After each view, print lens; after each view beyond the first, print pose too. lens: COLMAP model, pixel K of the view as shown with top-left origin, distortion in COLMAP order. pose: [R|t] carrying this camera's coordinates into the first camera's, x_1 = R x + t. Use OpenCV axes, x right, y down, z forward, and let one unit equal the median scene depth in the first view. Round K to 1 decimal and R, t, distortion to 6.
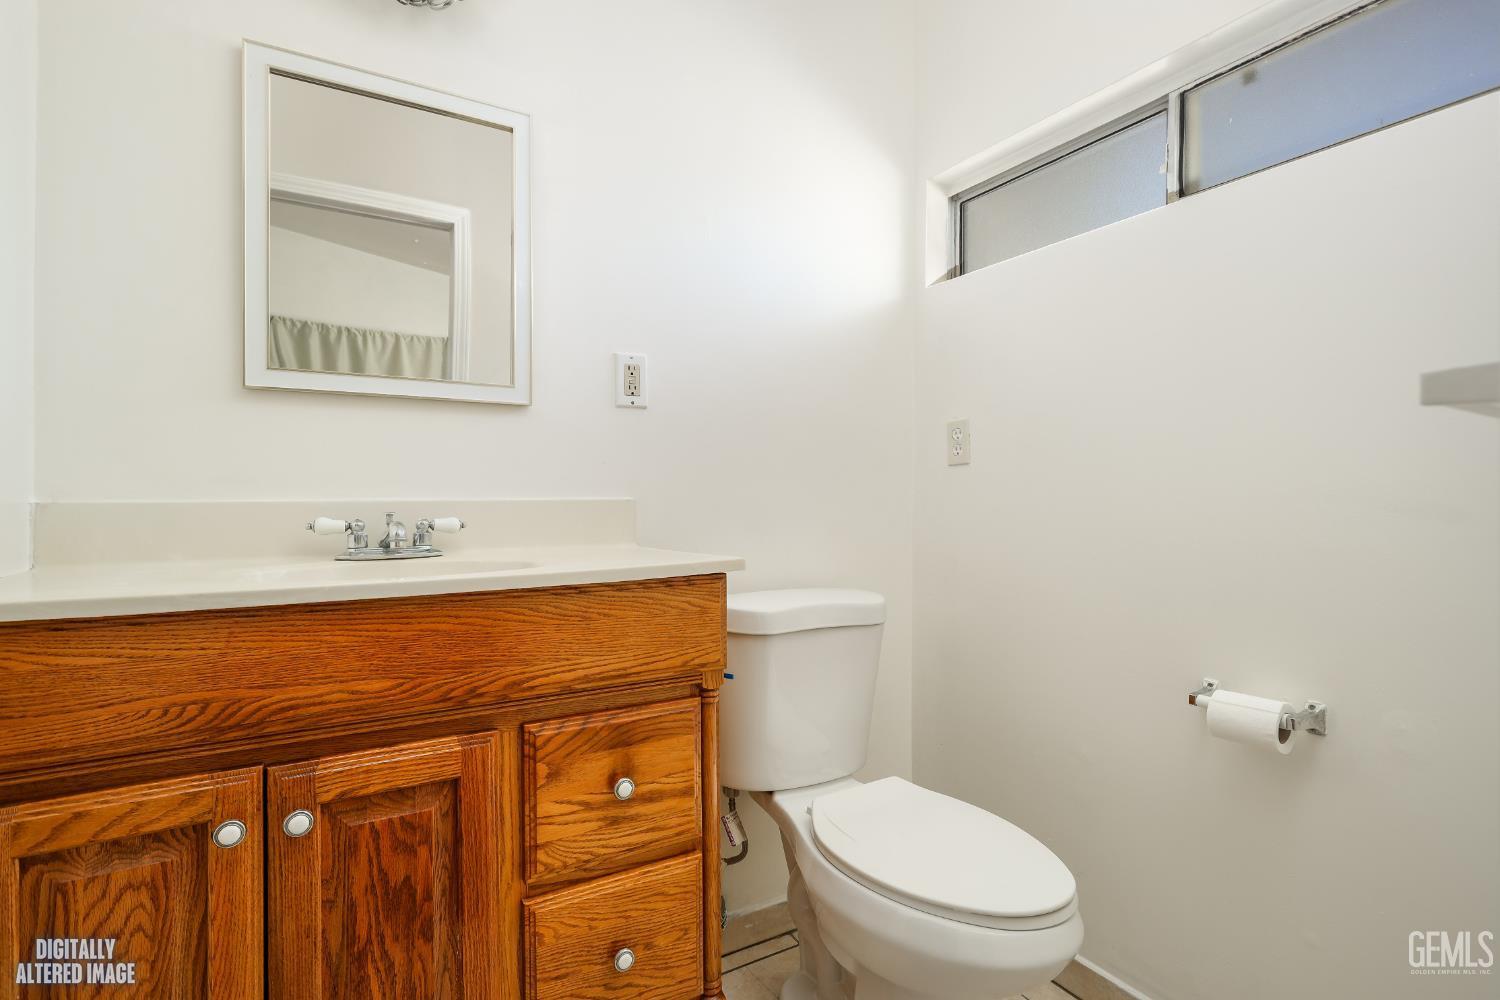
lens RADIAL K [[724.7, 0, 748.9], [0, 724.7, 502.0], [0, 0, 1]] dist [-0.011778, 0.001506]
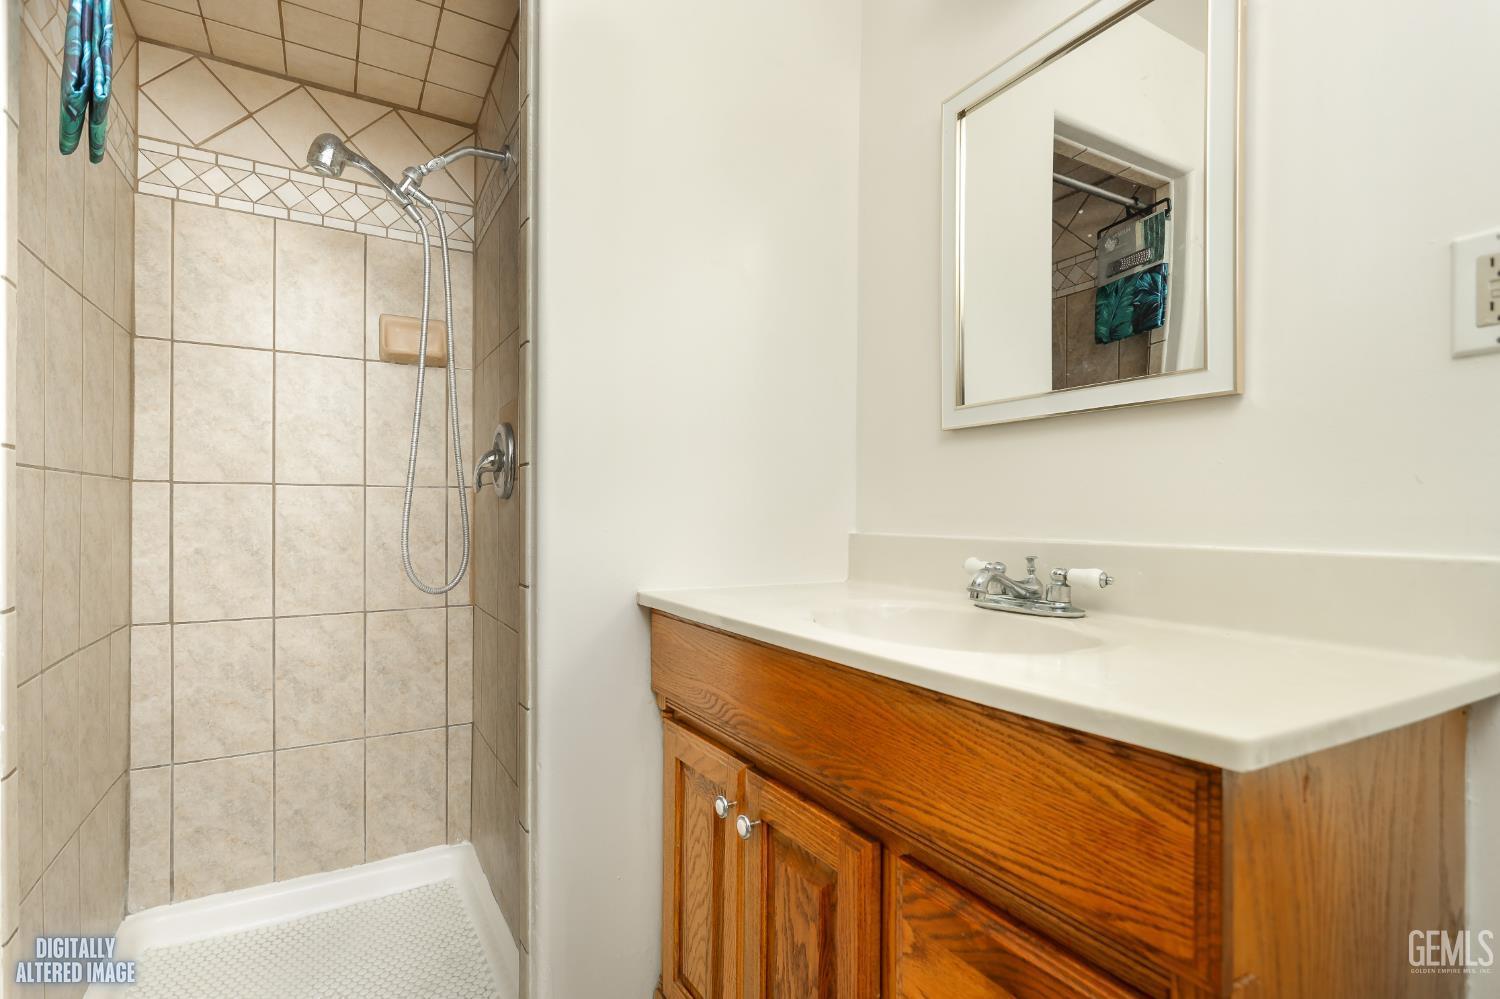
lens RADIAL K [[724.7, 0, 747.9], [0, 724.7, 503.7], [0, 0, 1]] dist [-0.011778, 0.001506]
pose [[-0.022969, -0.006039, -0.999718, 0.415610], [-0.007048, 0.999958, -0.005879, -0.046779], [0.999711, 0.006911, -0.023011, 0.816322]]
